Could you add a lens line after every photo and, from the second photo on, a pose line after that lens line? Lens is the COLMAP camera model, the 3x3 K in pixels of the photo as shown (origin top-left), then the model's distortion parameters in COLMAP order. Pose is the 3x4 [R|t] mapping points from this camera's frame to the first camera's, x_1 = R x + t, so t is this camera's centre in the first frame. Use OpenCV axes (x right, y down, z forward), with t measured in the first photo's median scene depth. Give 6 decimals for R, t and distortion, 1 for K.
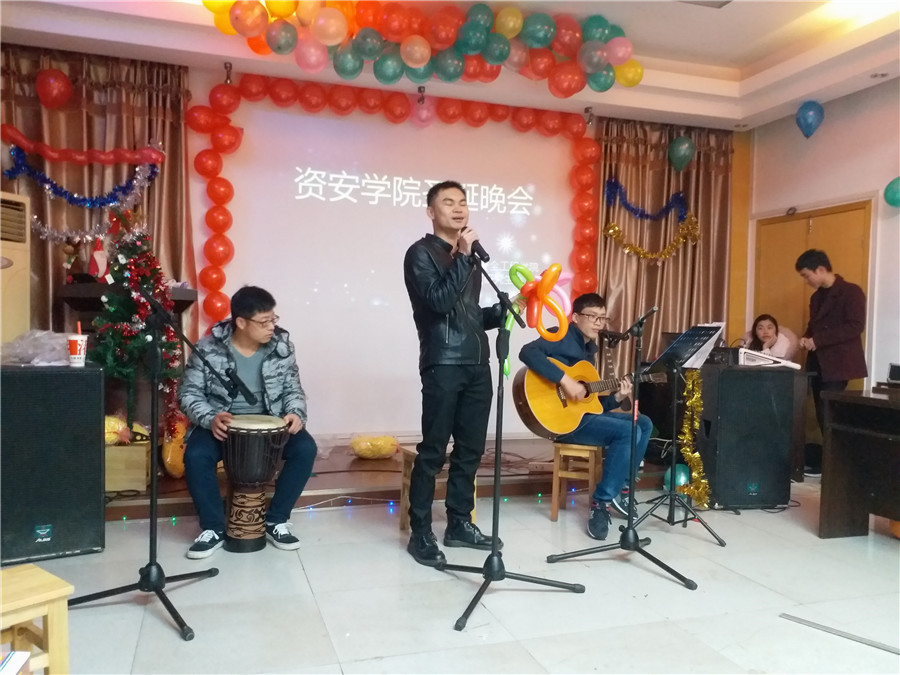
lens RADIAL K [[715.2, 0, 454.3], [0, 715.2, 341.5], [0, 0, 1]] dist [0.010853, -0.022460]
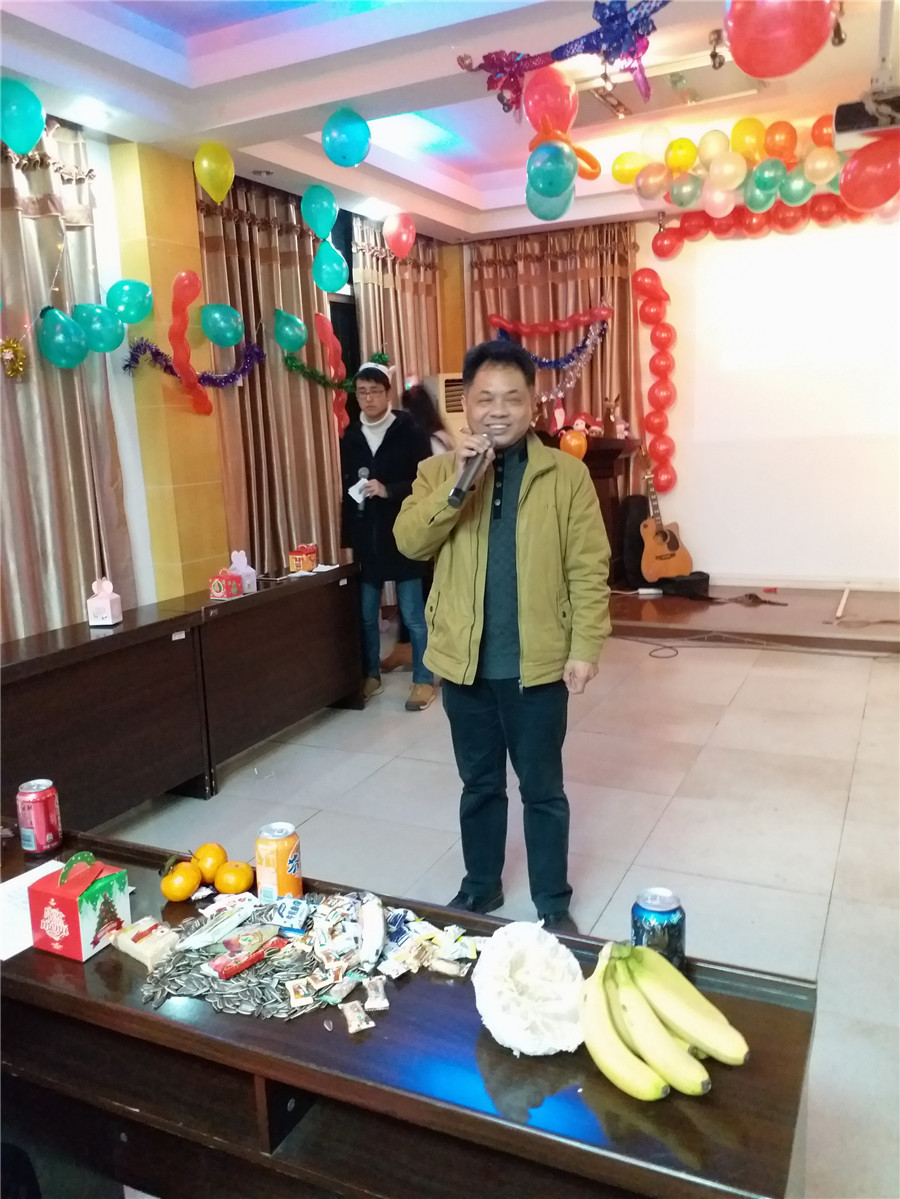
lens RADIAL K [[952.8, 0, 450.0], [0, 952.8, 608.7], [0, 0, 1]] dist [0.010853, -0.022460]
pose [[0.712678, 0.086393, -0.696151, 0.460152], [0.035753, 0.986624, 0.159043, -0.053741], [0.700579, -0.138236, 0.700057, -0.242509]]
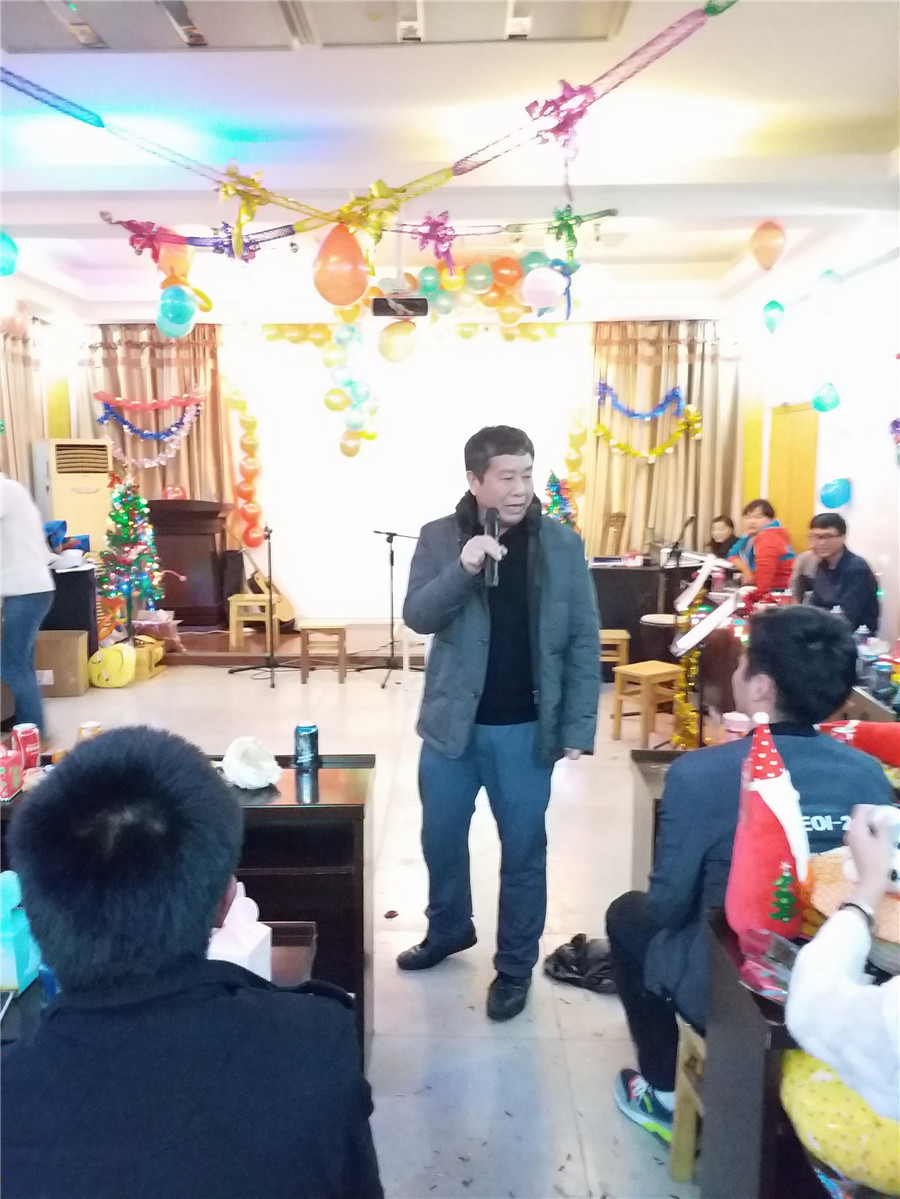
lens RADIAL K [[952.8, 0, 452.8], [0, 952.8, 606.7], [0, 0, 1]] dist [0.010853, -0.022460]
pose [[0.945473, 0.024034, -0.324813, 0.580887], [0.010471, 0.994515, 0.104068, -0.055648], [0.325532, -0.101795, 0.940035, -0.507390]]
